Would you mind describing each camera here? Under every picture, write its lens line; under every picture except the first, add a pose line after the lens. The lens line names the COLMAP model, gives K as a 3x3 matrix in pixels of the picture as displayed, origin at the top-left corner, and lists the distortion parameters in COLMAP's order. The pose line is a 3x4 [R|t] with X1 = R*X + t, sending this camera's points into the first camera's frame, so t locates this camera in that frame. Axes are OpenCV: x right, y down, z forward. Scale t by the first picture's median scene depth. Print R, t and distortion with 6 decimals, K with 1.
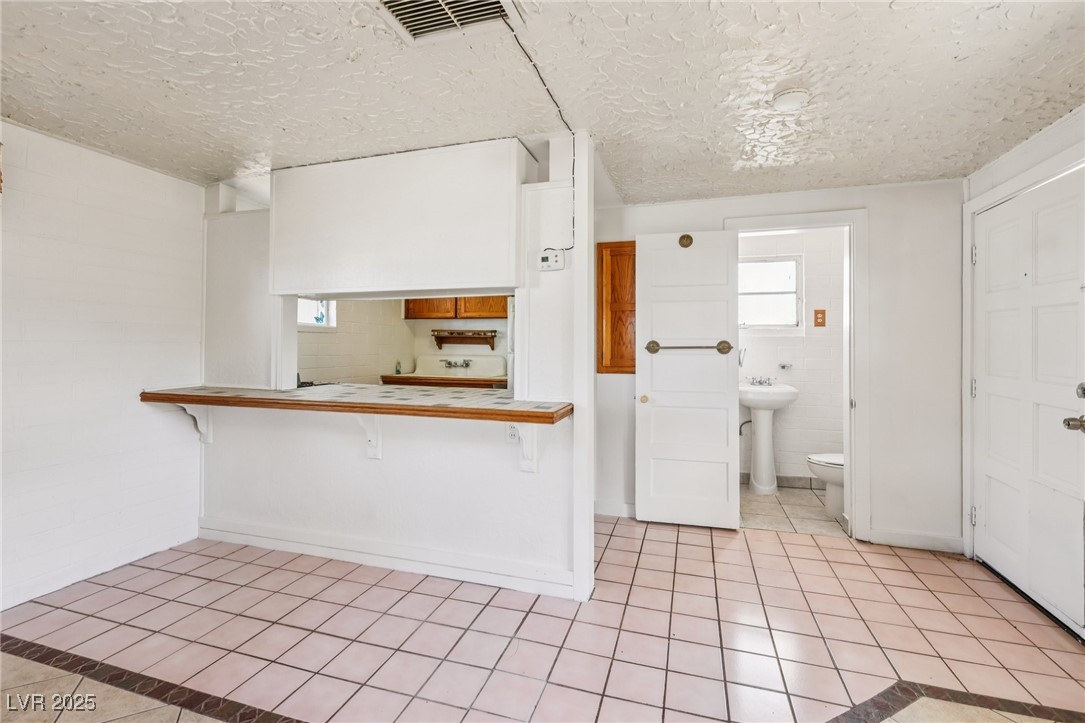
lens RADIAL K [[476.8, 0, 544.0], [0, 476.8, 344.1], [0, 0, 1]] dist [-0.000767, 0.000077]
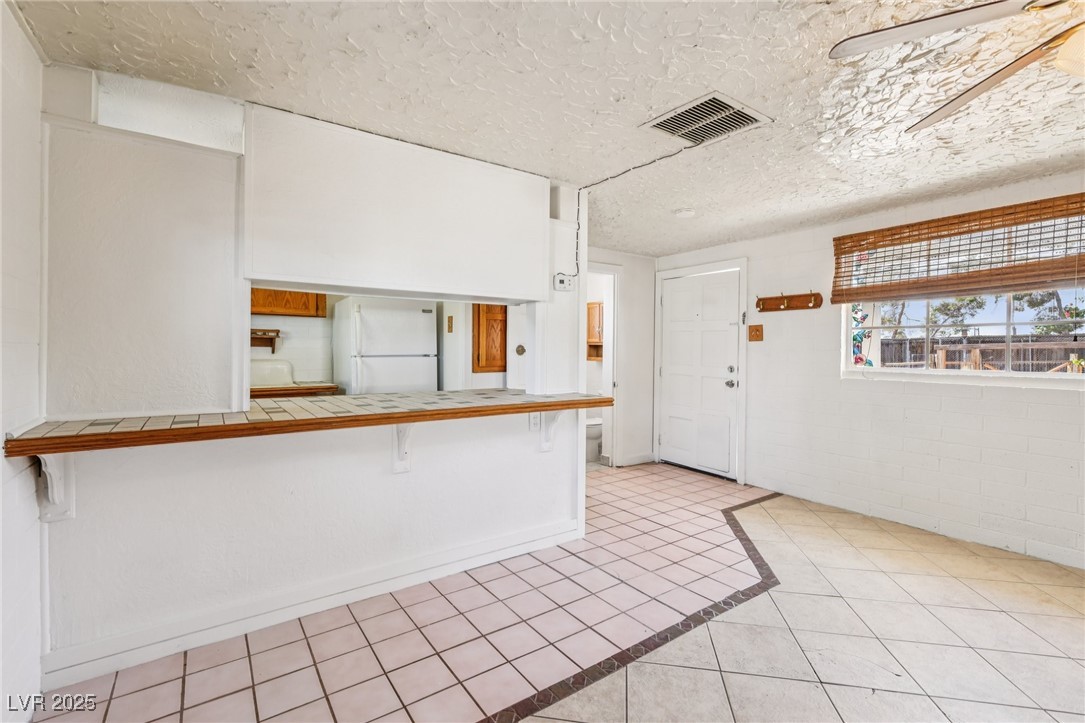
lens RADIAL K [[476.8, 0, 537.4], [0, 476.8, 356.5], [0, 0, 1]] dist [-0.000767, 0.000077]
pose [[0.617829, -0.012625, 0.786211, -0.770739], [-0.005353, 0.999780, 0.020261, -0.002552], [-0.786294, -0.016727, 0.617626, 0.196399]]
